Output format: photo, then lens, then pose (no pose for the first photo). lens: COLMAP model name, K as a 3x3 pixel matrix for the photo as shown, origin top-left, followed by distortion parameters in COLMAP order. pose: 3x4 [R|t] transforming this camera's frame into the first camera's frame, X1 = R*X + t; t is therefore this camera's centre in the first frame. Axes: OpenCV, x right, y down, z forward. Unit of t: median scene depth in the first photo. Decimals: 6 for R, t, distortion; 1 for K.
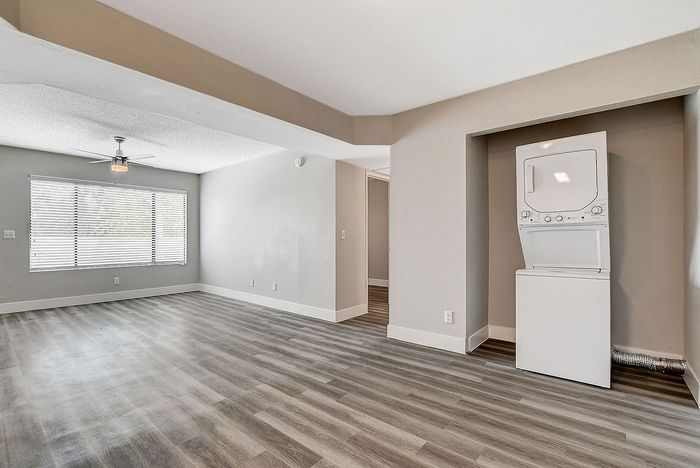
lens RADIAL K [[322.0, 0, 332.6], [0, 322.0, 237.9], [0, 0, 1]] dist [-0.022269, 0.001419]
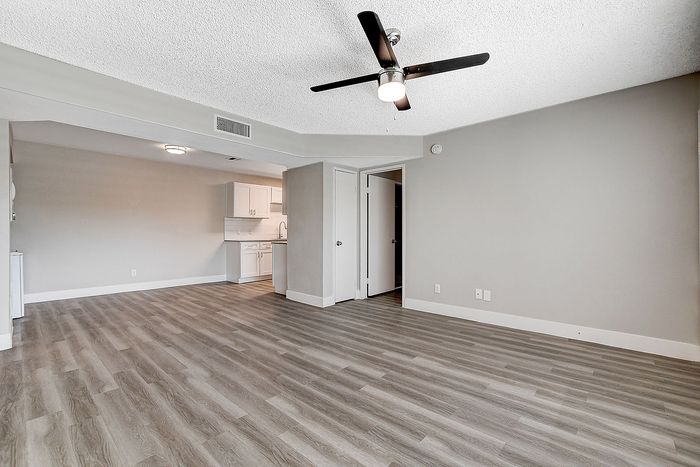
lens RADIAL K [[307.3, 0, 345.4], [0, 307.3, 232.7], [0, 0, 1]] dist [-0.013981, 0.000412]
pose [[-0.999762, -0.000188, 0.021810, -0.908105], [-0.000092, 0.999990, 0.004409, 0.003712], [-0.021811, 0.004406, -0.999752, 2.220877]]
